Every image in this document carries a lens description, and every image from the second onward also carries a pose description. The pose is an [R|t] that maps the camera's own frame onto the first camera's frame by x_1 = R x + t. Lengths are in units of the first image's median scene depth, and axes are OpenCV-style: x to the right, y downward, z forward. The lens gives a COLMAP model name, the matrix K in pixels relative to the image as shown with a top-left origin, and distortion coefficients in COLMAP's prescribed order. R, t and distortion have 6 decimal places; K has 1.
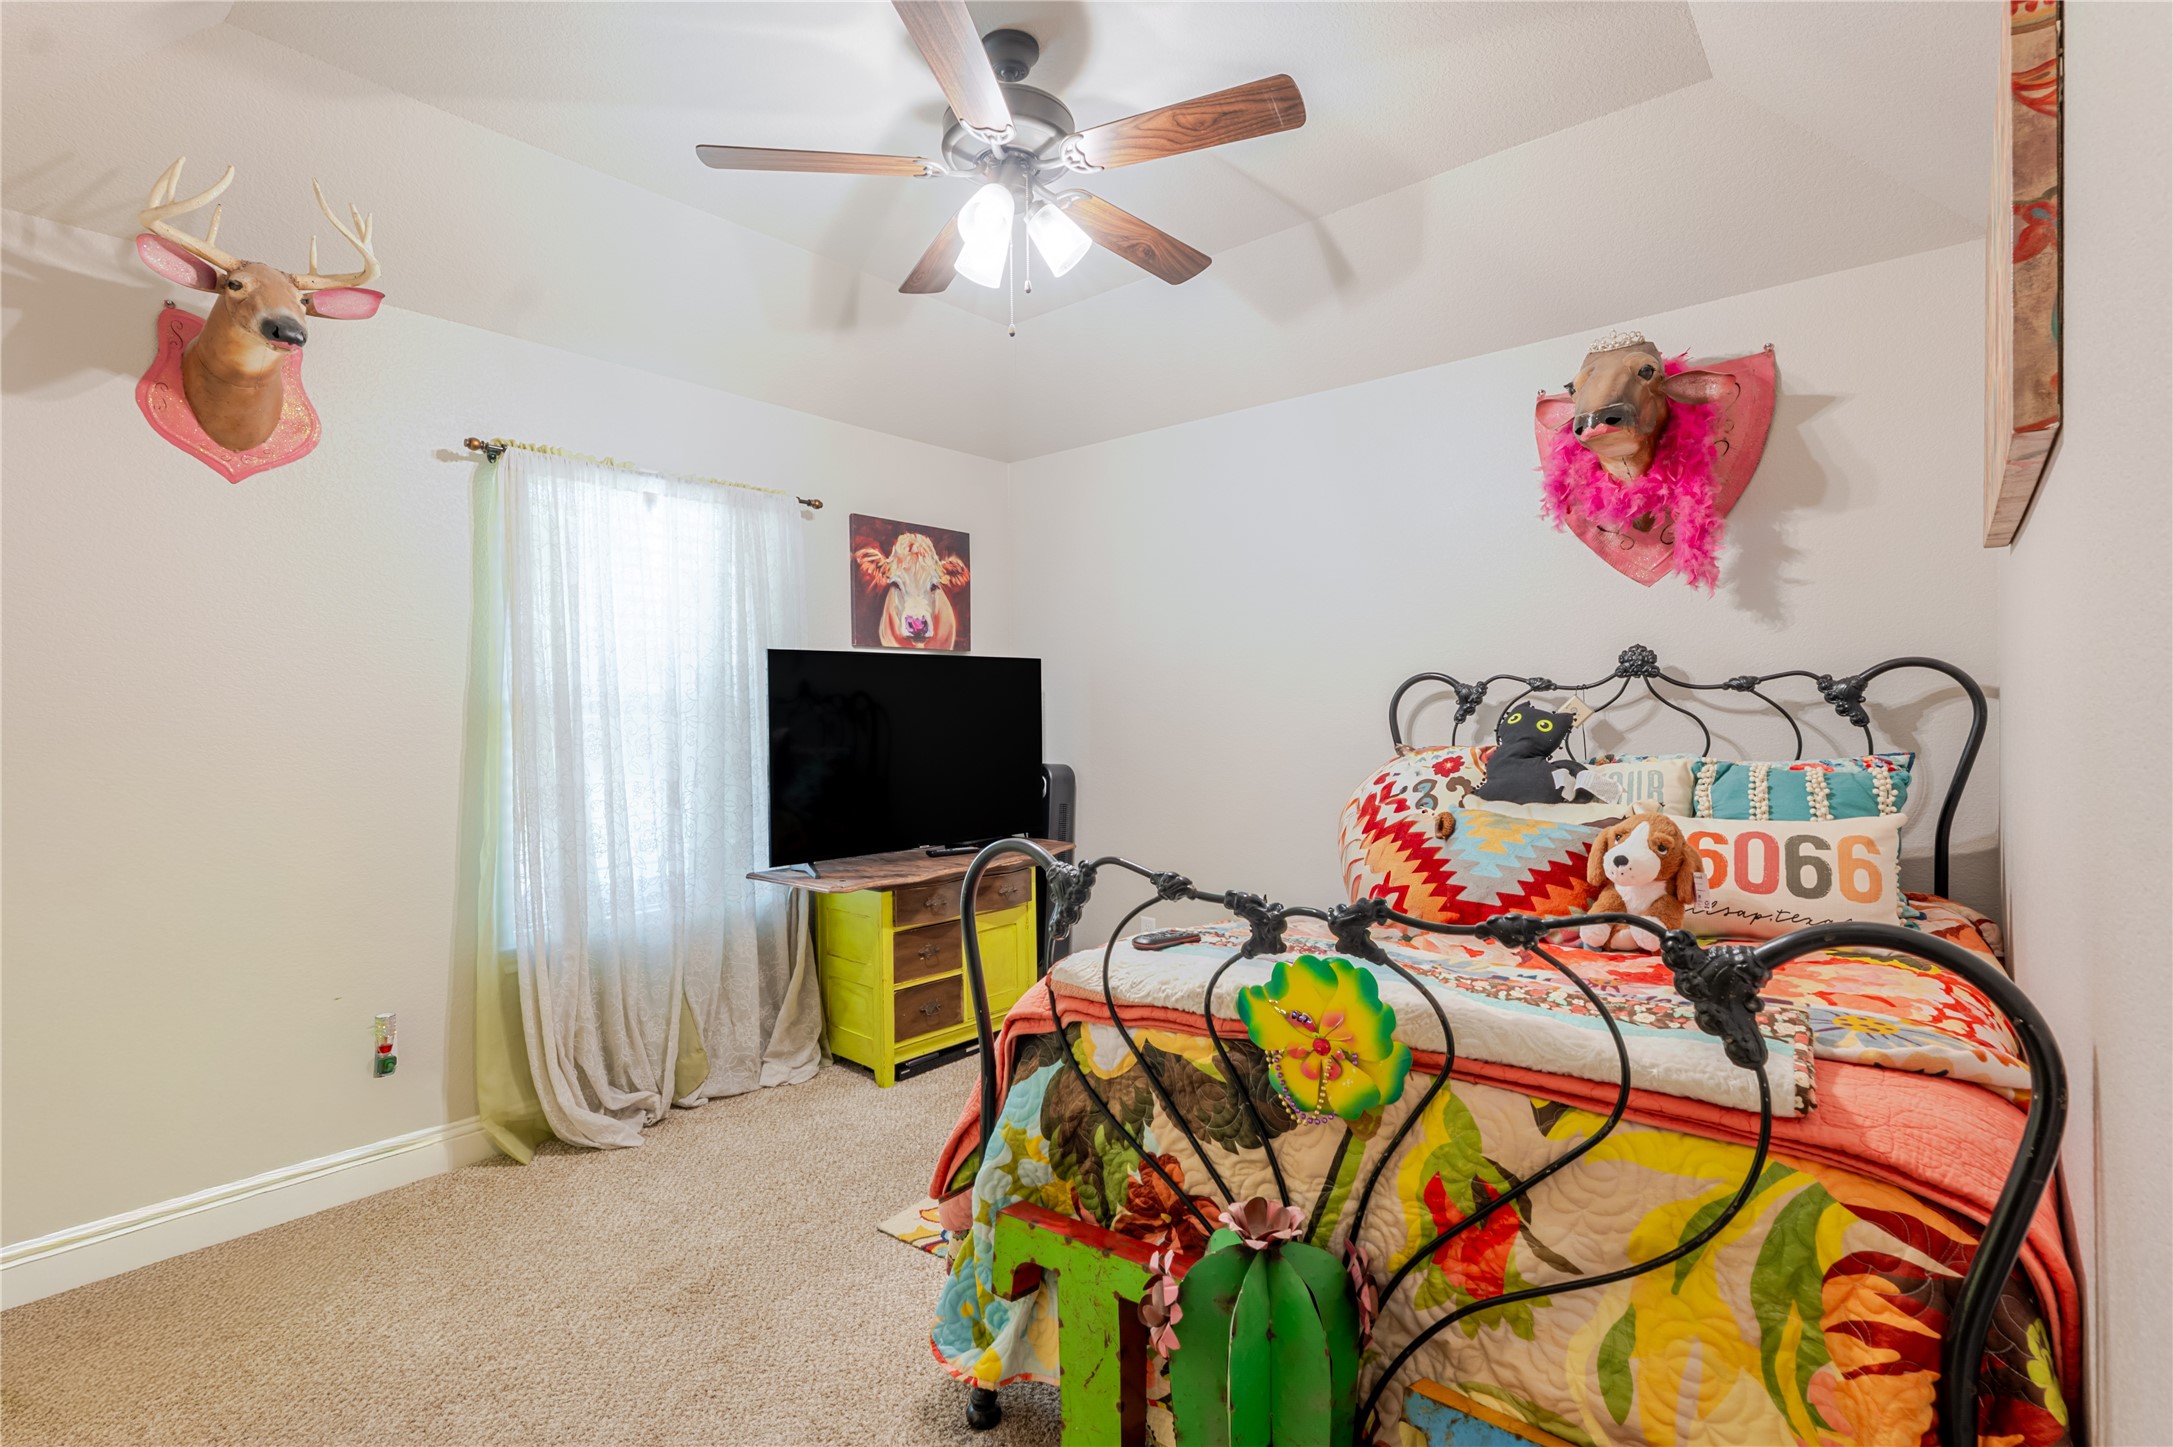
lens RADIAL K [[1017.4, 0, 1097.9], [0, 1017.4, 726.8], [0, 0, 1]] dist [0.005893, 0.000008]
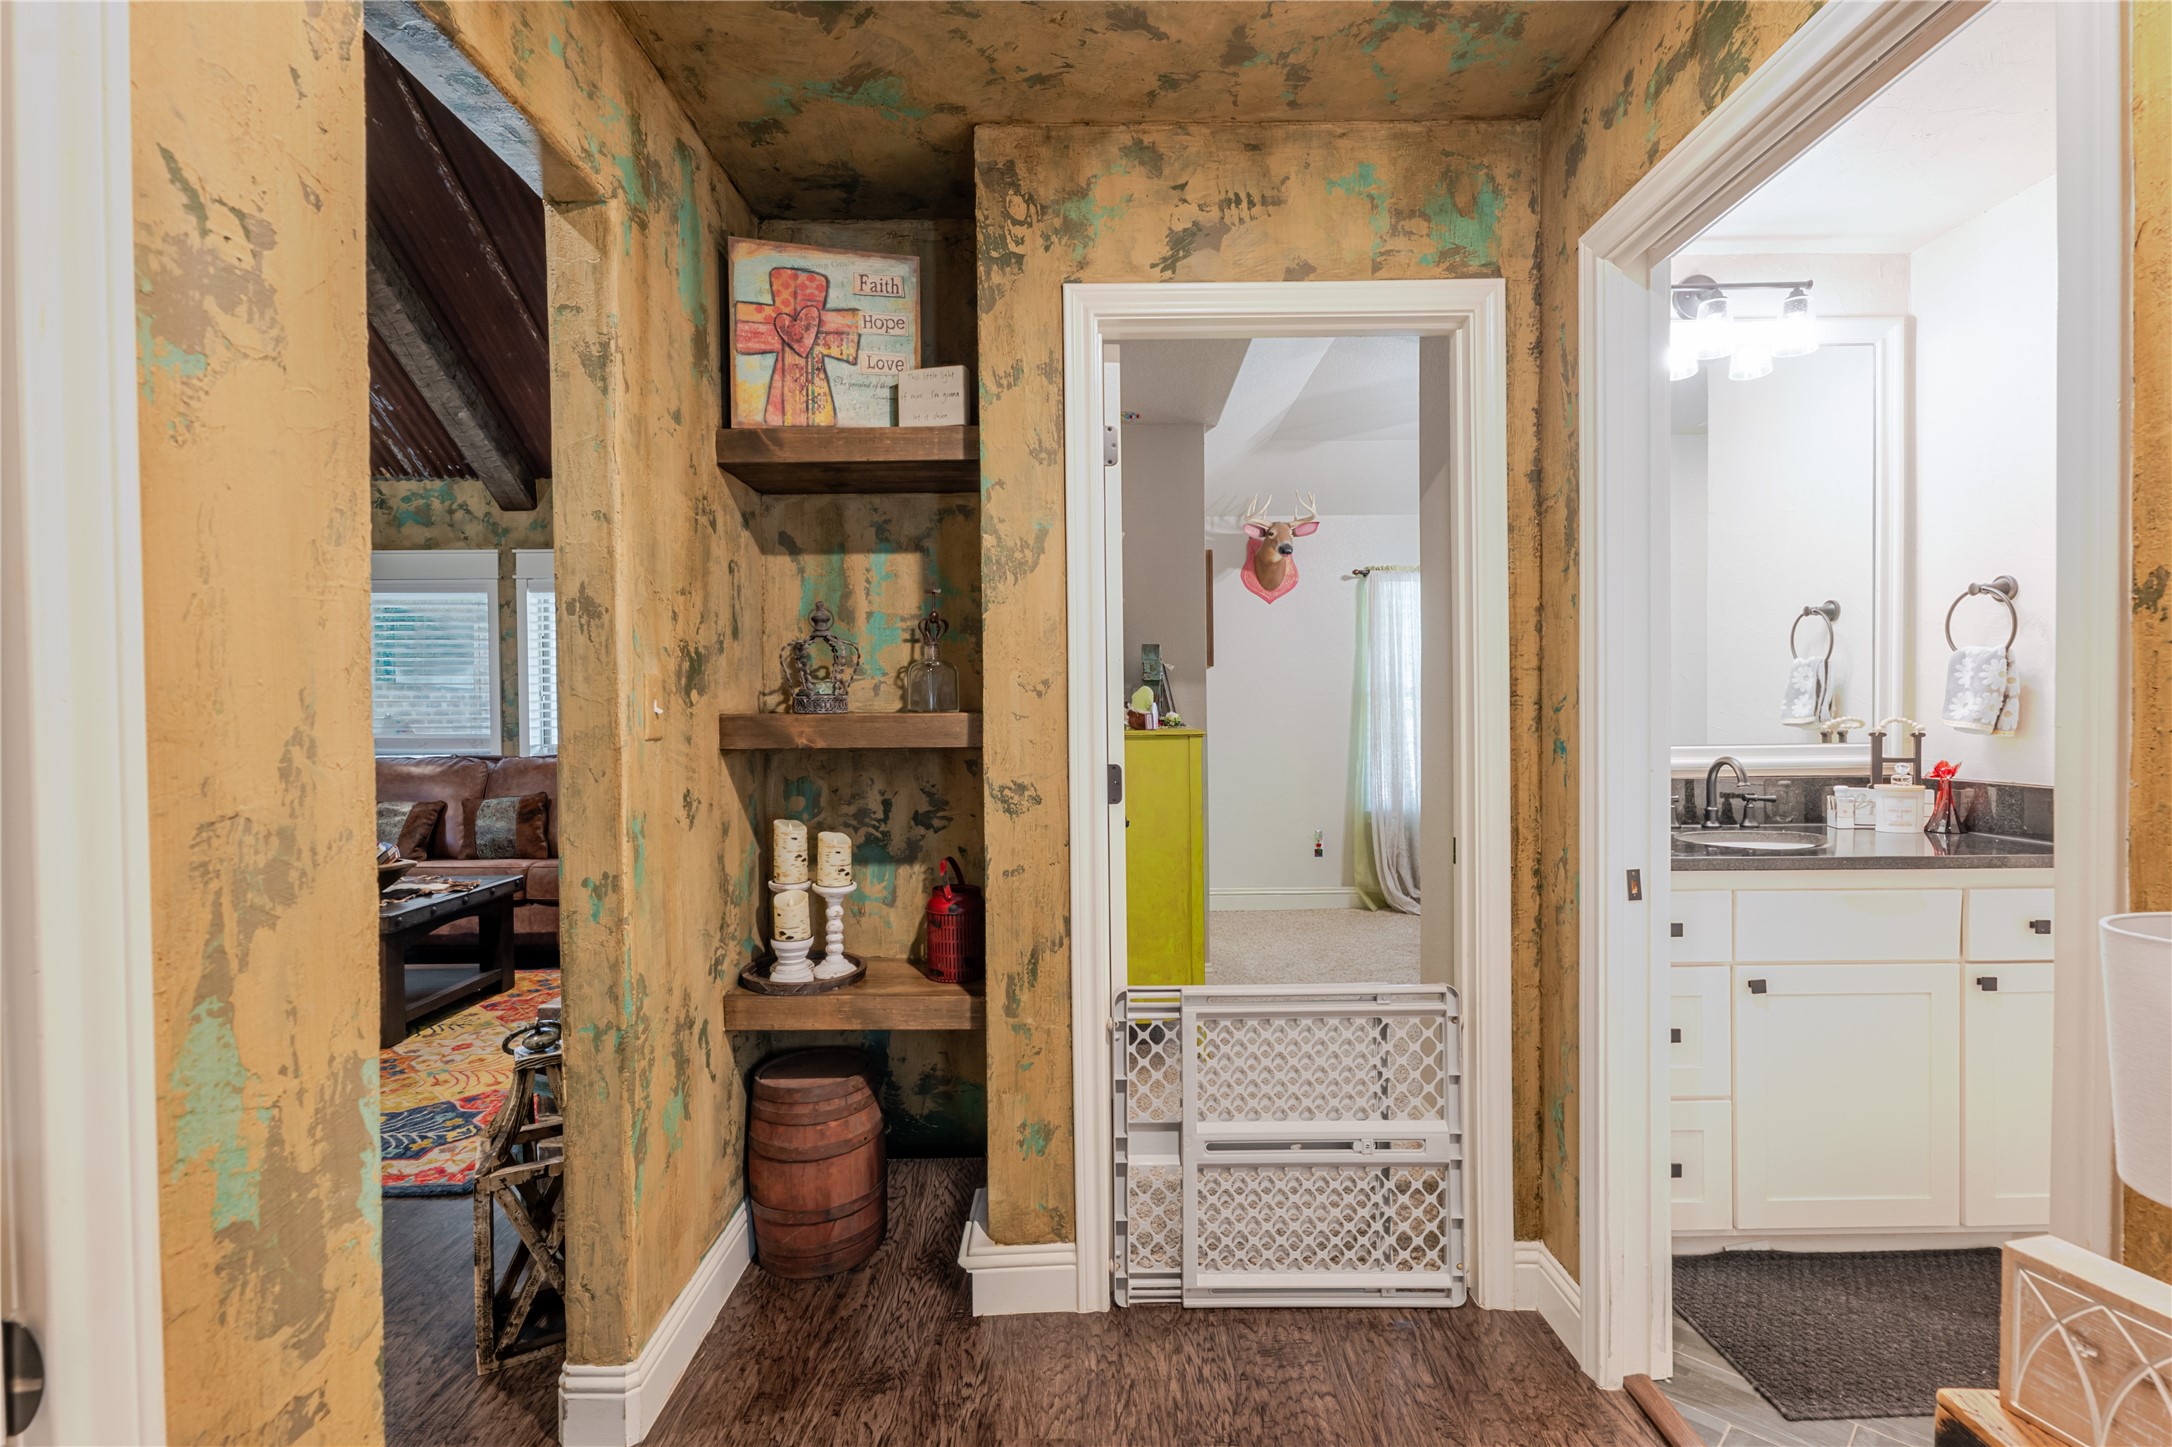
lens RADIAL K [[1016.9, 0, 1089.5], [0, 1016.9, 720.3], [0, 0, 1]] dist [0.005893, 0.000008]
pose [[0.649261, 0.017991, -0.760352, 0.644582], [-0.004359, 0.999792, 0.019934, -0.006870], [0.760553, -0.009628, 0.649205, -0.802398]]
